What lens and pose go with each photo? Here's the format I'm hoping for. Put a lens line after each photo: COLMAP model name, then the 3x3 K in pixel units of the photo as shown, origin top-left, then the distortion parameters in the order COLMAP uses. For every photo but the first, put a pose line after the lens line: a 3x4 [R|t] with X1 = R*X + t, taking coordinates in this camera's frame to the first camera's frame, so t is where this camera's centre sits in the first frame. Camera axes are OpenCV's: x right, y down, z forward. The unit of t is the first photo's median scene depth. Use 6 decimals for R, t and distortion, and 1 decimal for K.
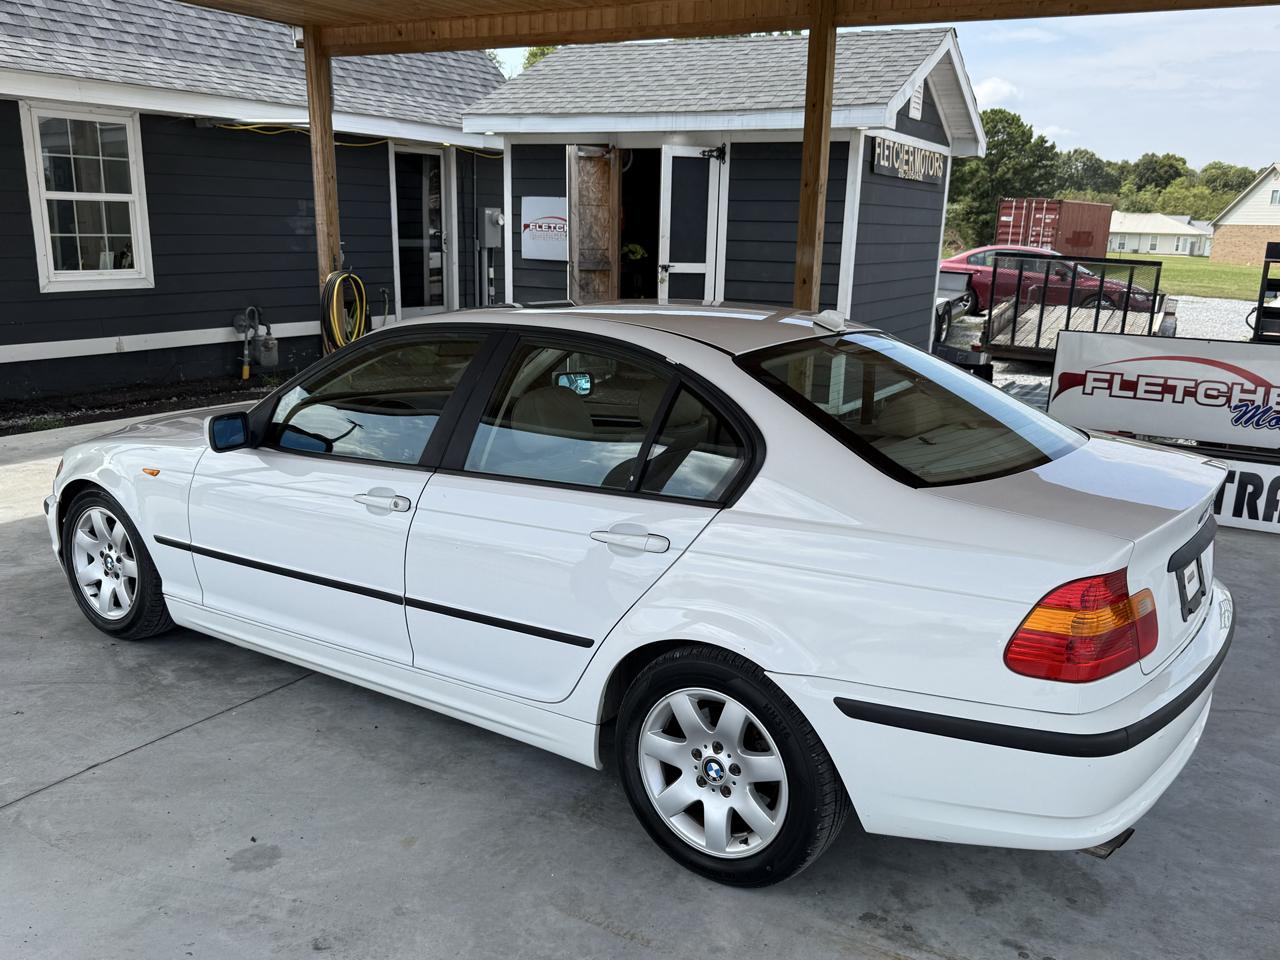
lens RADIAL K [[1103.1, 0, 638.7], [0, 1103.1, 521.0], [0, 0, 1]] dist [0.101407, -0.162073]
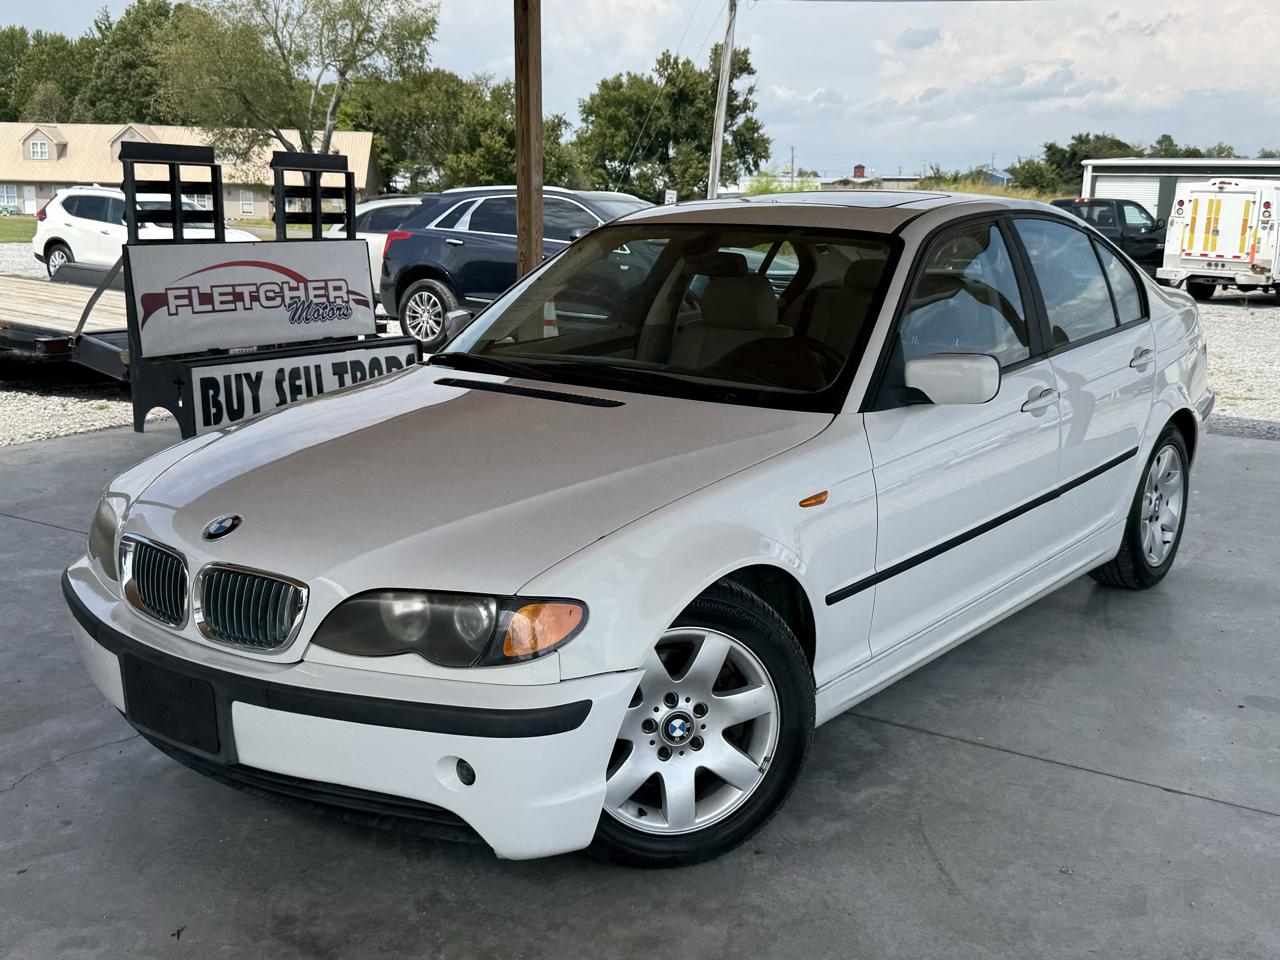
lens RADIAL K [[1356.0, 0, 619.2], [0, 1356.0, 476.1], [0, 0, 1]] dist [0.171524, -0.380972]
pose [[0.061888, -0.230934, 0.970999, -0.688577], [0.242733, 0.947138, 0.209788, -0.142236], [-0.968117, 0.222710, 0.114671, 0.597342]]
